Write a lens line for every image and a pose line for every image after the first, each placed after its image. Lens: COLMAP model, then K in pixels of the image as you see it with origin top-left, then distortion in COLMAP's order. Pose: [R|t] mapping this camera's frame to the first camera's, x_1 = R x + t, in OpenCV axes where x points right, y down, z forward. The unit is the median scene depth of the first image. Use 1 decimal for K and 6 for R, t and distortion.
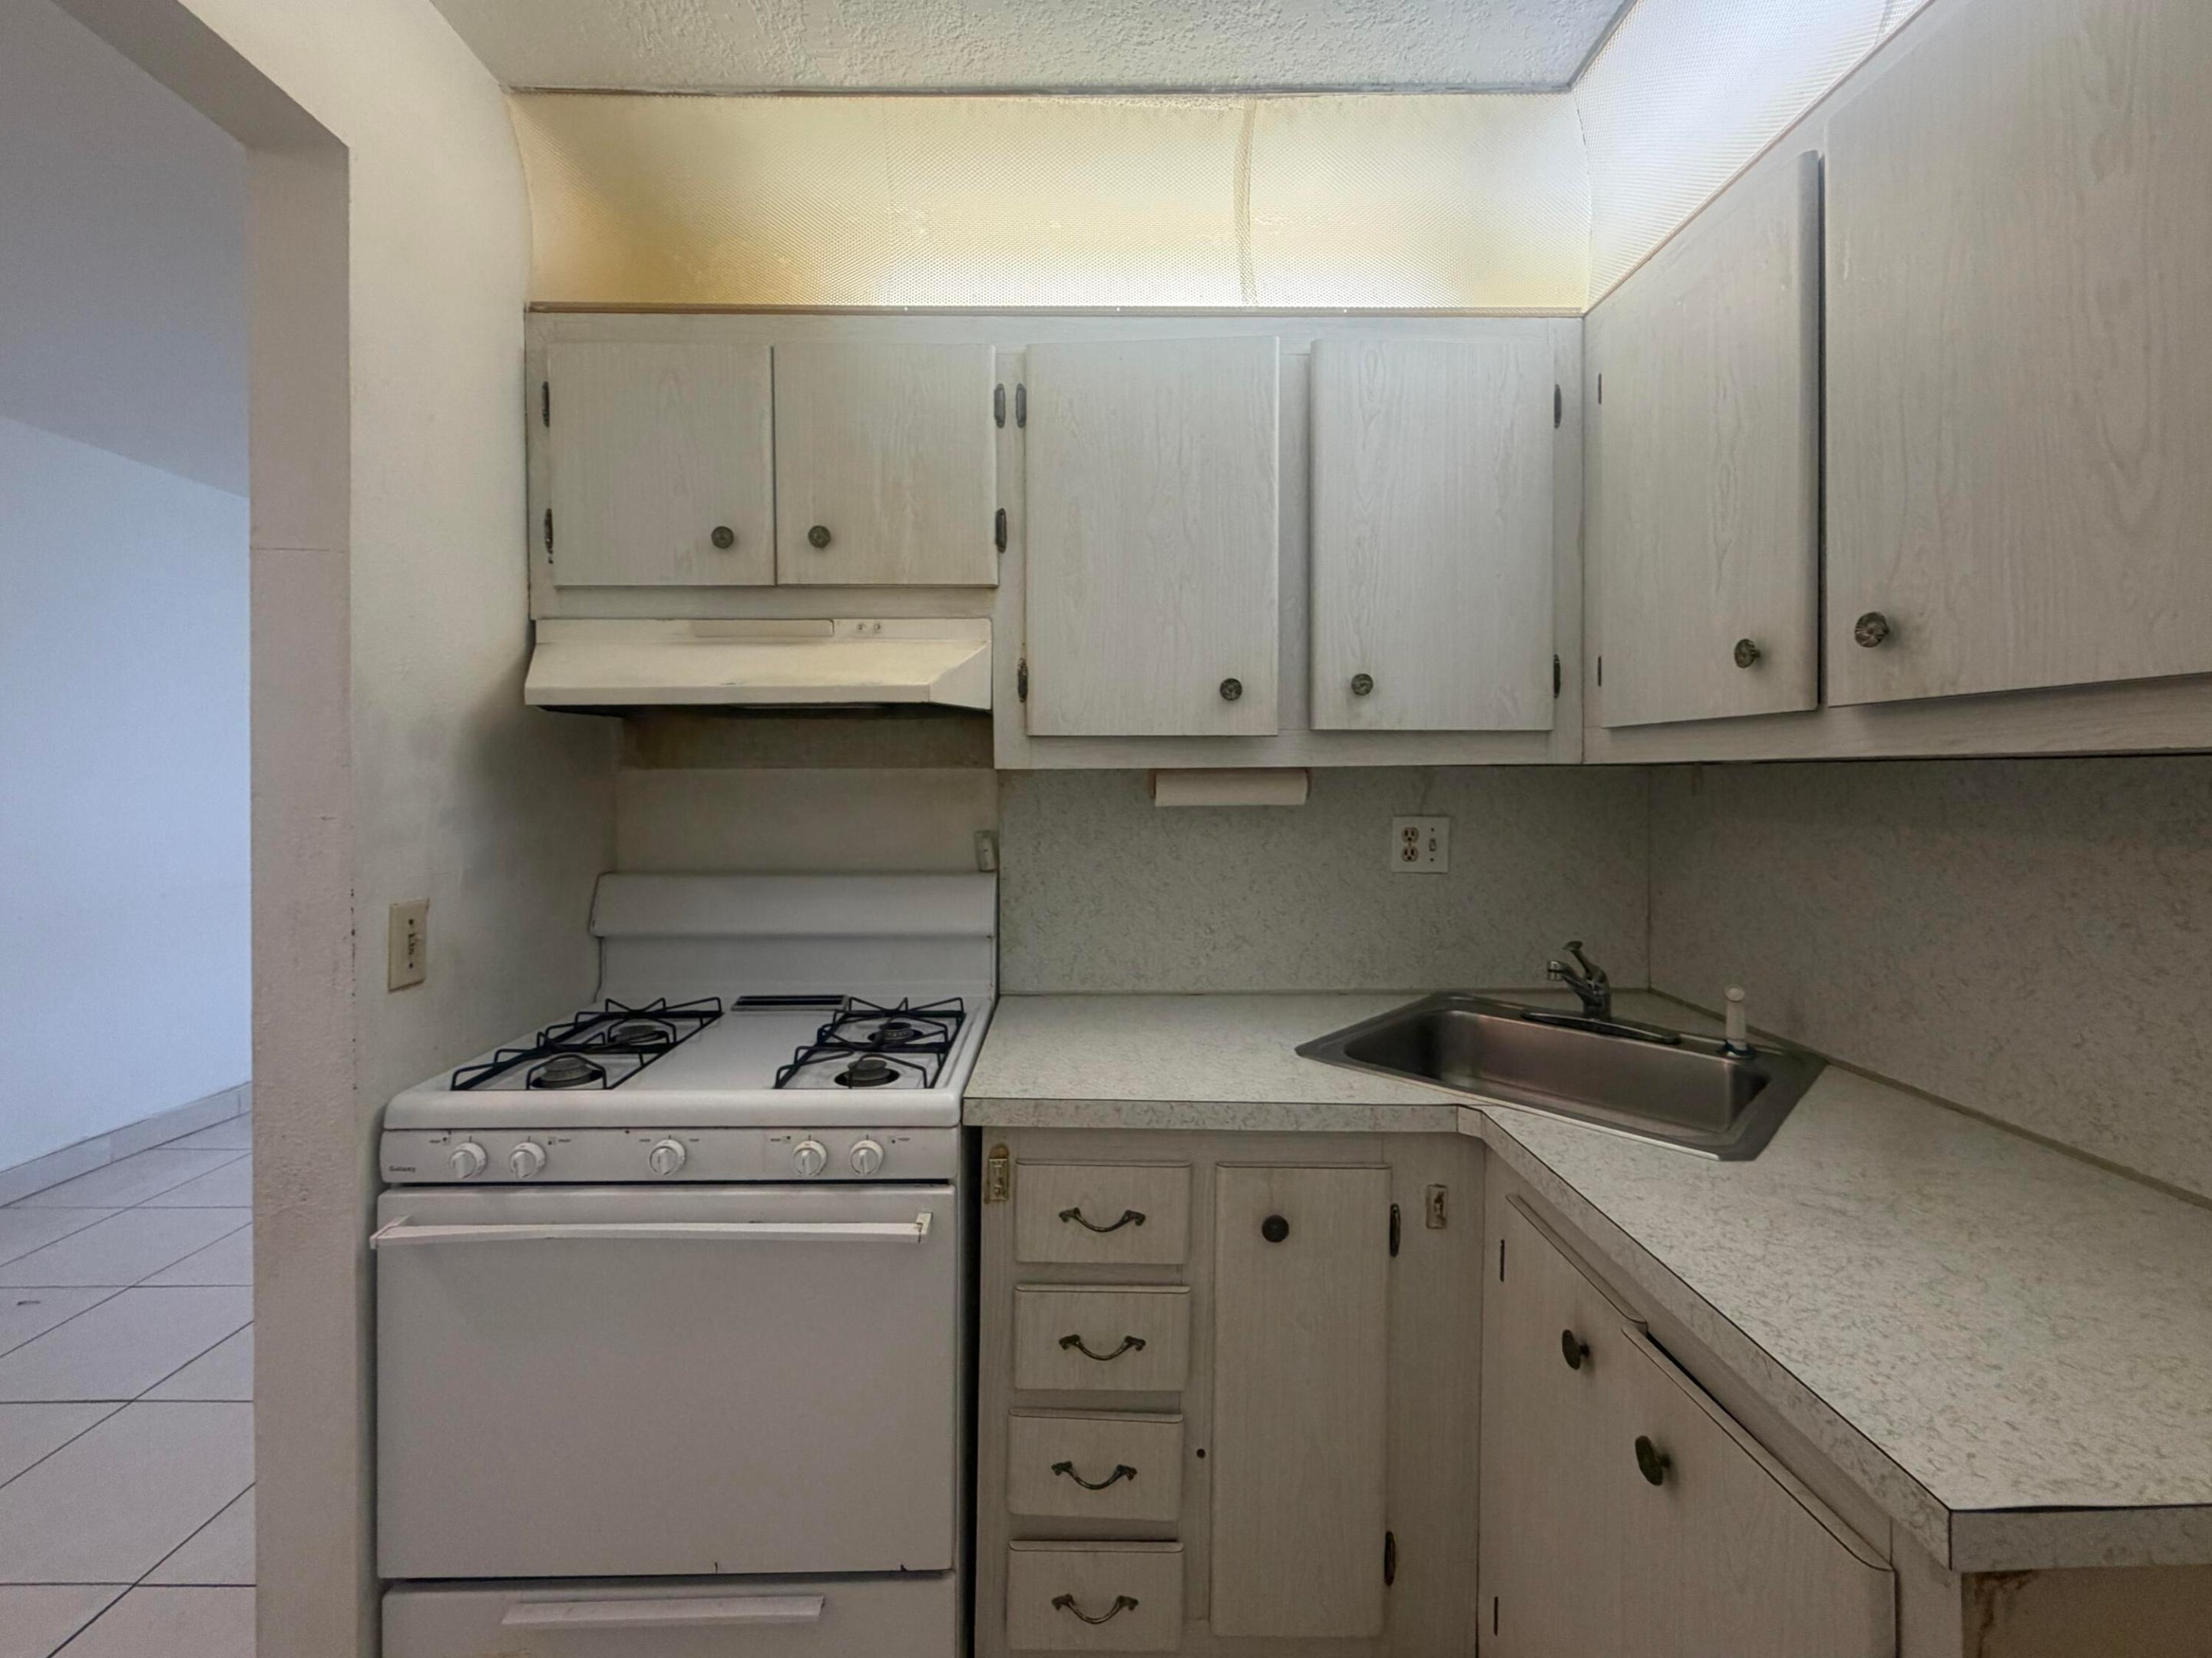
lens RADIAL K [[954.9, 0, 1086.5], [0, 954.9, 796.1], [0, 0, 1]] dist [-0.002110, -0.000204]
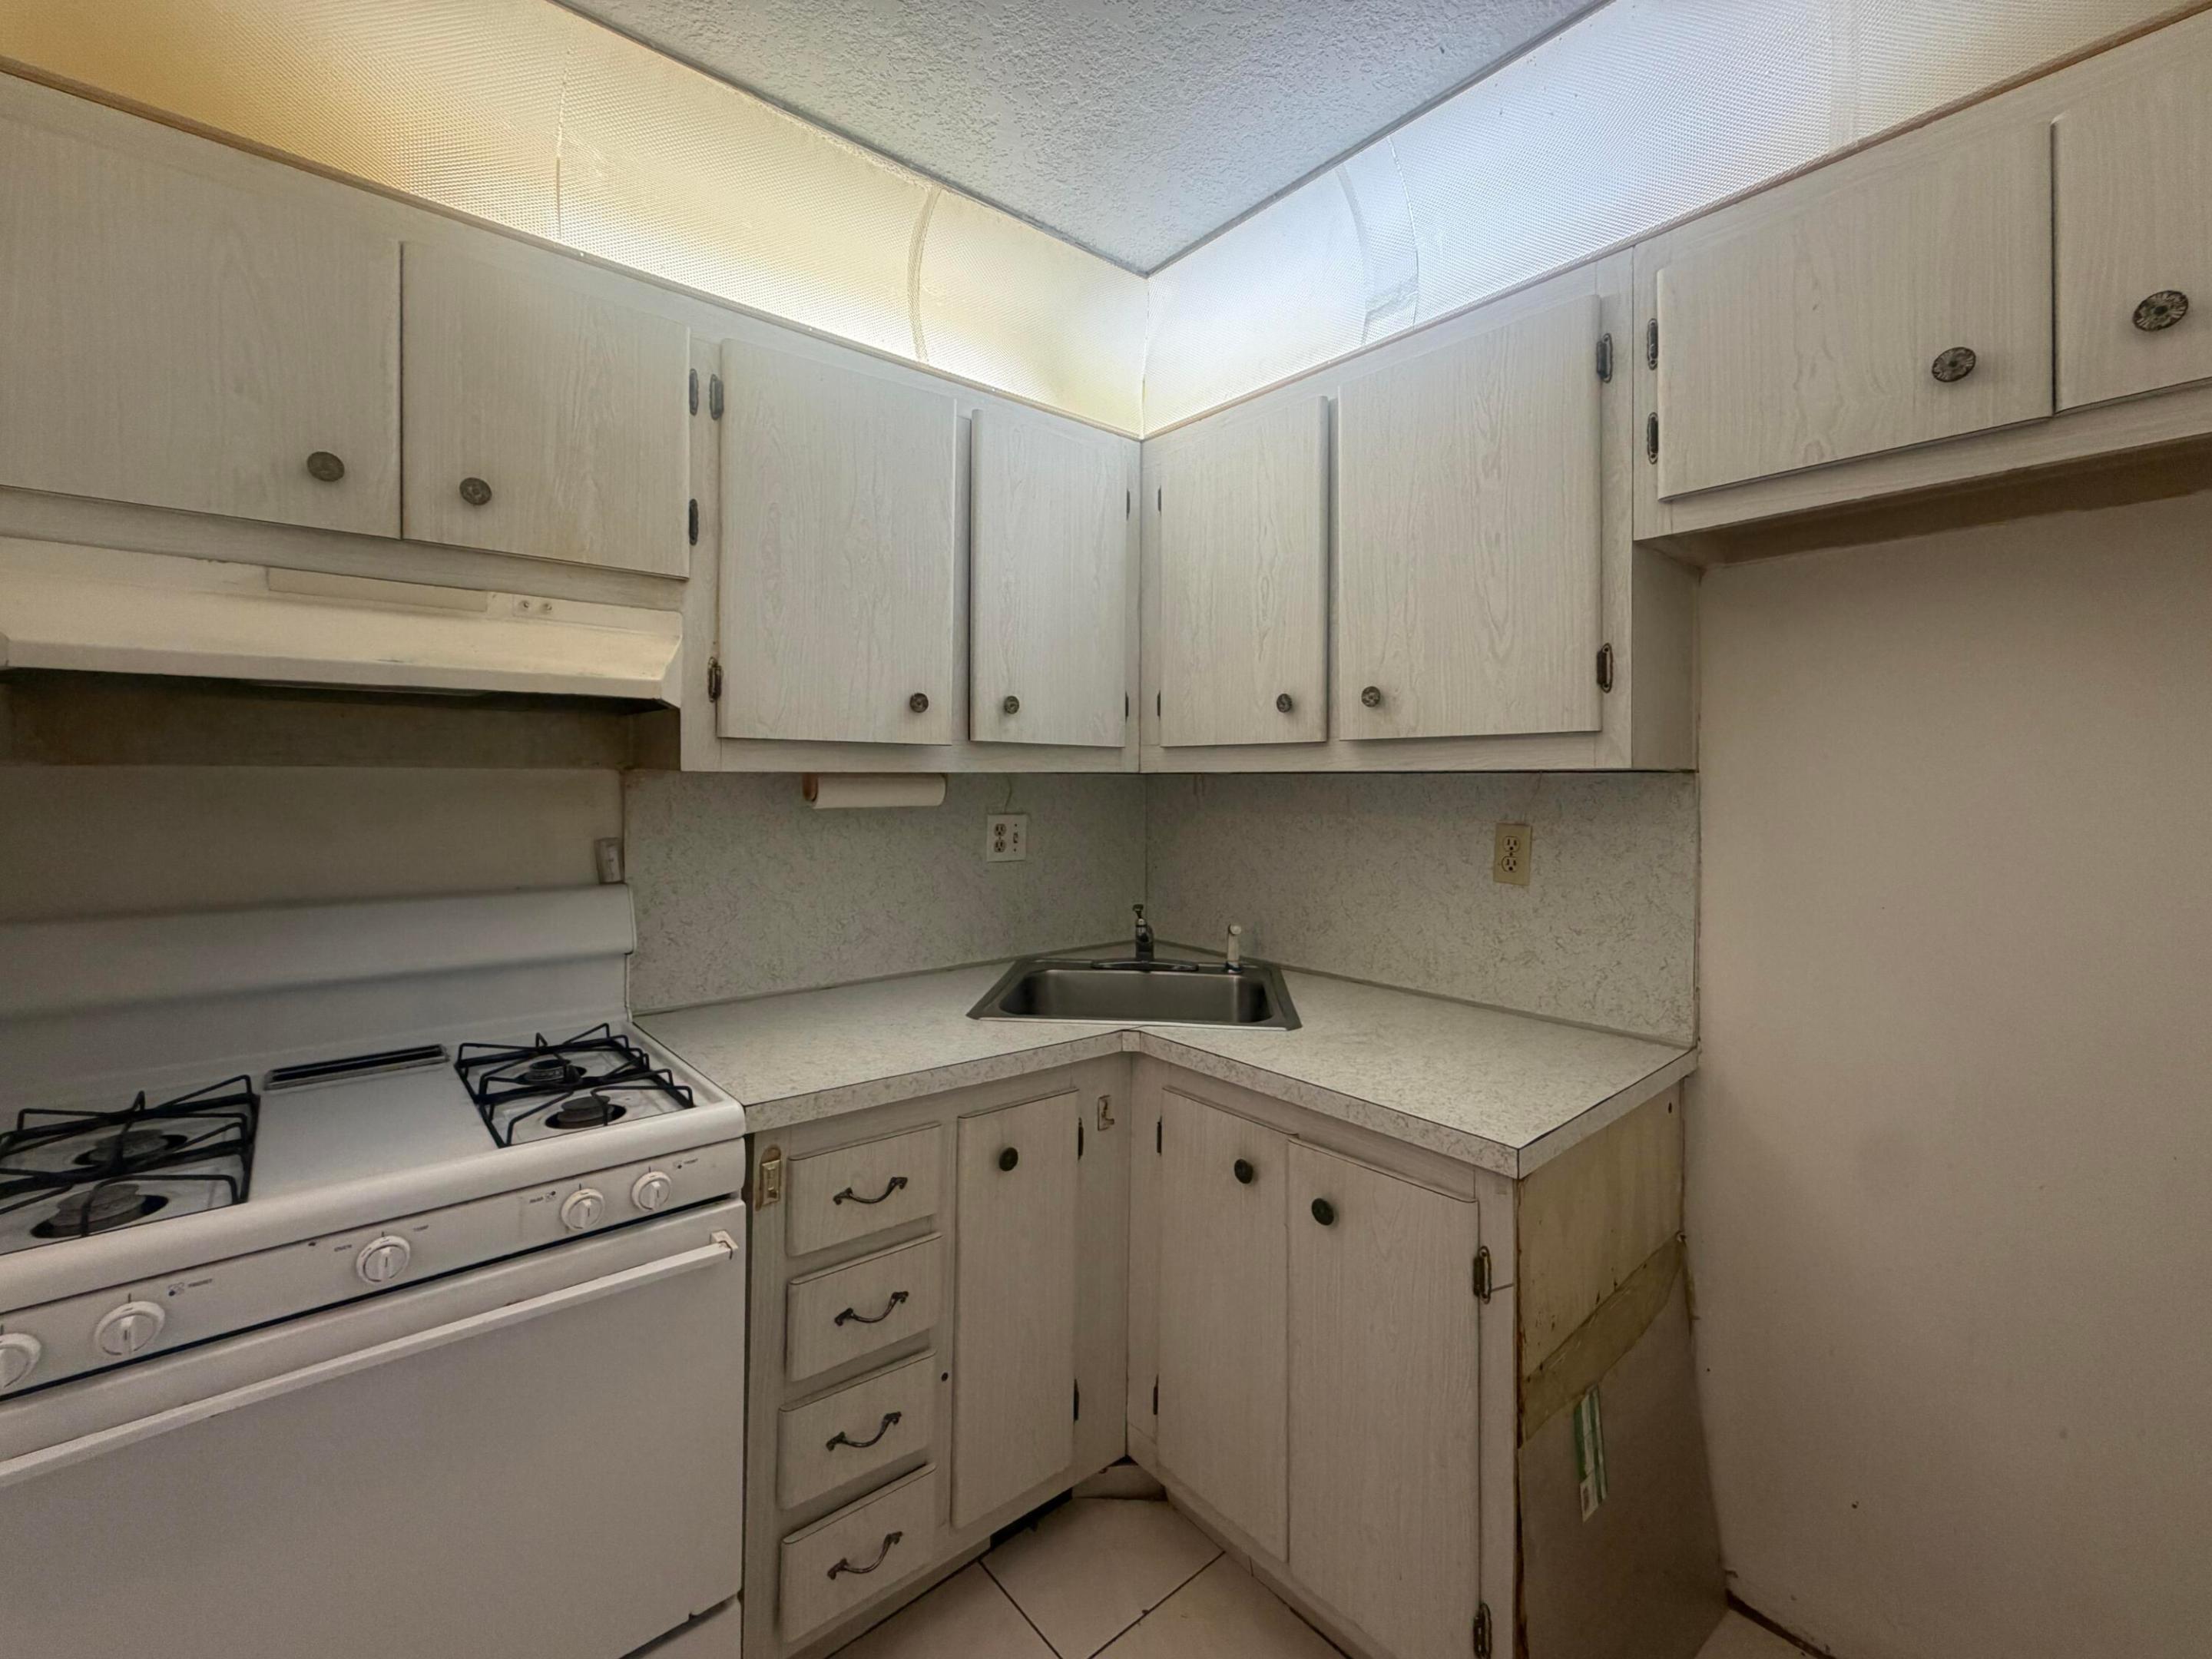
lens RADIAL K [[955.0, 0, 1086.5], [0, 955.0, 796.6], [0, 0, 1]] dist [-0.002110, -0.000204]
pose [[0.765221, -0.005382, 0.643745, -0.418711], [0.007728, 0.999970, -0.000827, 0.000712], [-0.643721, 0.005608, 0.765240, 0.016626]]
